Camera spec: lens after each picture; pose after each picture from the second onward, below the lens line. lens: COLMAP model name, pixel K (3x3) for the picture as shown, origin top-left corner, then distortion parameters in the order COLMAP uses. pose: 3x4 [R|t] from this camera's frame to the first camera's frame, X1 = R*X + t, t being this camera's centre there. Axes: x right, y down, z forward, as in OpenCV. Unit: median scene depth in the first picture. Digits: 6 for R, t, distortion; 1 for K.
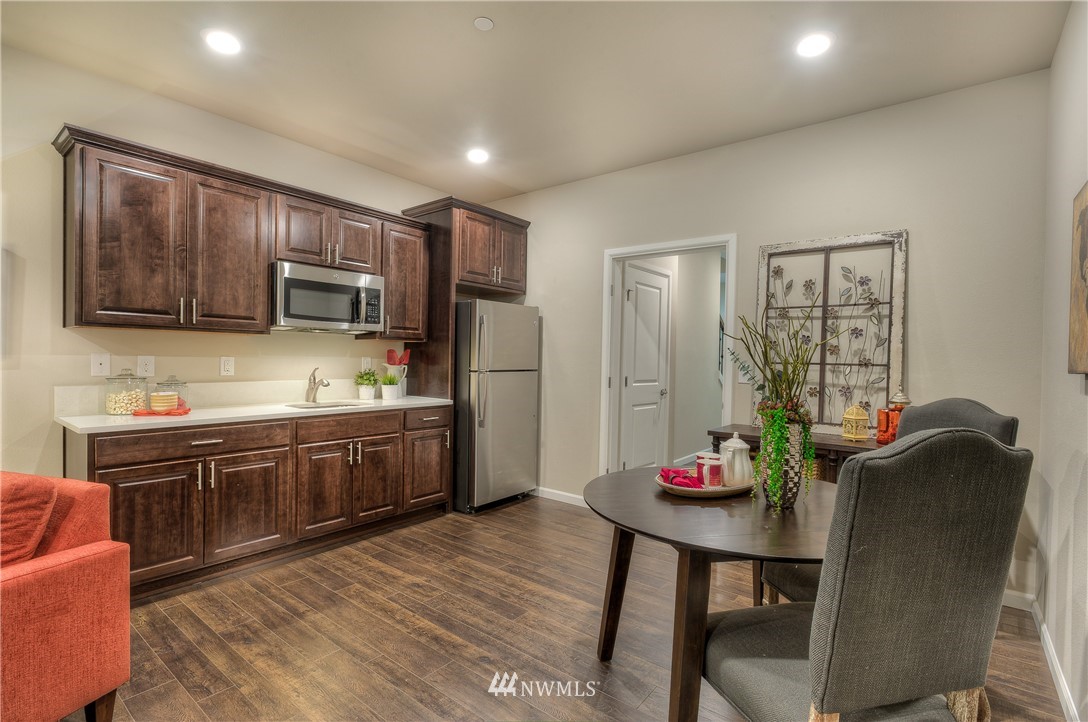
lens RADIAL K [[517.7, 0, 538.7], [0, 517.7, 368.3], [0, 0, 1]] dist [-0.012496, 0.000264]
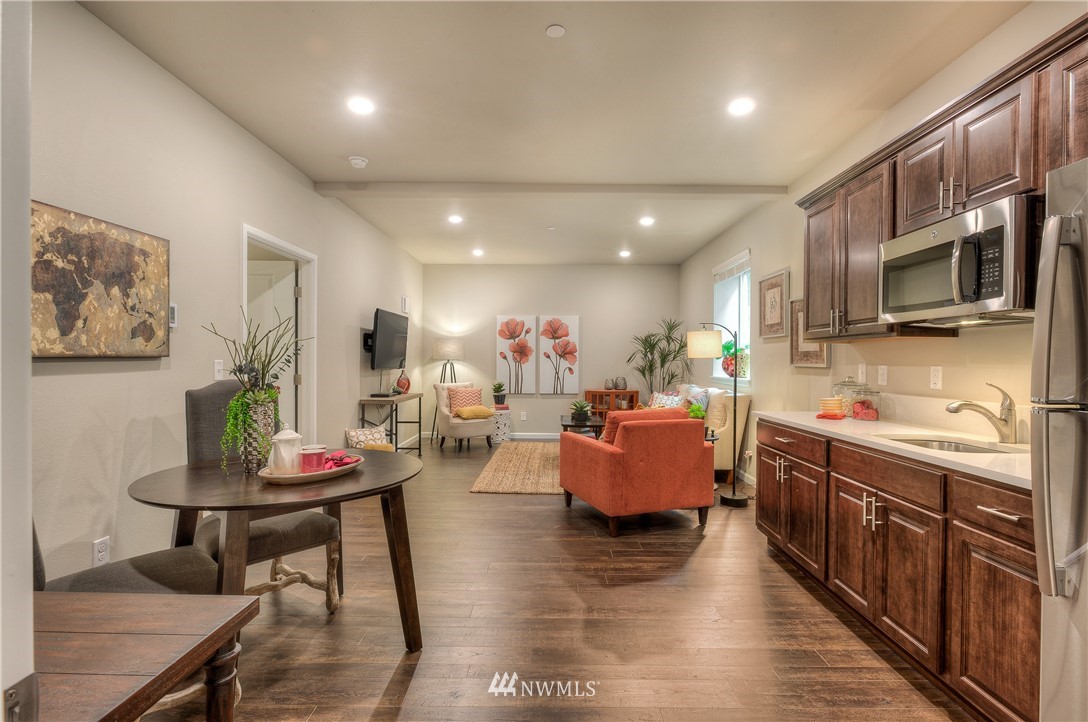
lens RADIAL K [[517.7, 0, 542.4], [0, 517.7, 360.3], [0, 0, 1]] dist [-0.012496, 0.000264]
pose [[-0.798213, -0.020889, -0.602013, 0.368508], [-0.024294, 0.999702, -0.002477, -0.014470], [0.601885, 0.012648, -0.798483, 1.272920]]
